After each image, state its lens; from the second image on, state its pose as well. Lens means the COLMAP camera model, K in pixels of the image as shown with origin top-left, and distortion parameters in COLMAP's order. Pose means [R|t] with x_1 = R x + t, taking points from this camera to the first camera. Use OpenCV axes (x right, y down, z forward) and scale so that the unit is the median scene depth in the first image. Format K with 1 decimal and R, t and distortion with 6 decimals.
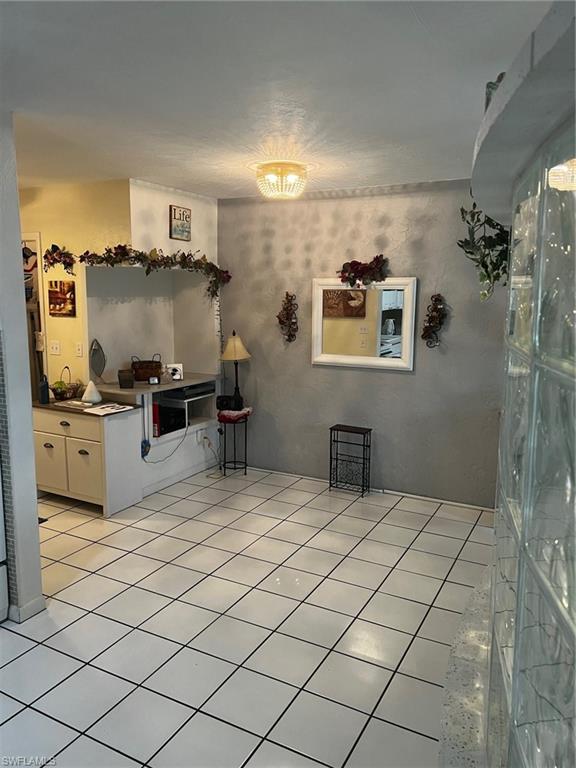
lens RADIAL K [[572.9, 0, 286.8], [0, 572.9, 380.5], [0, 0, 1]] dist [0.047890, -0.057142]
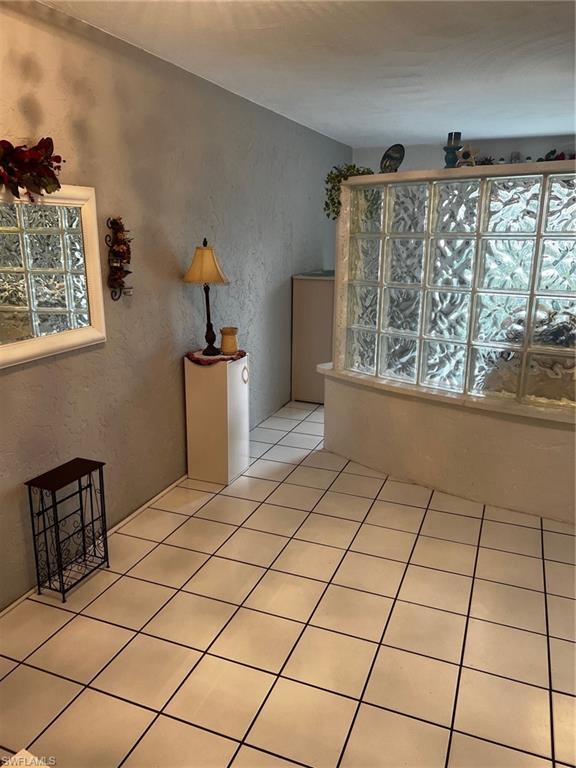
lens RADIAL K [[572.9, 0, 287.5], [0, 572.9, 385.8], [0, 0, 1]] dist [0.047890, -0.057142]
pose [[-0.109841, -0.271263, 0.956217, -0.435547], [0.138982, 0.948395, 0.285009, -0.126397], [-0.984184, 0.164203, -0.066472, 0.873909]]
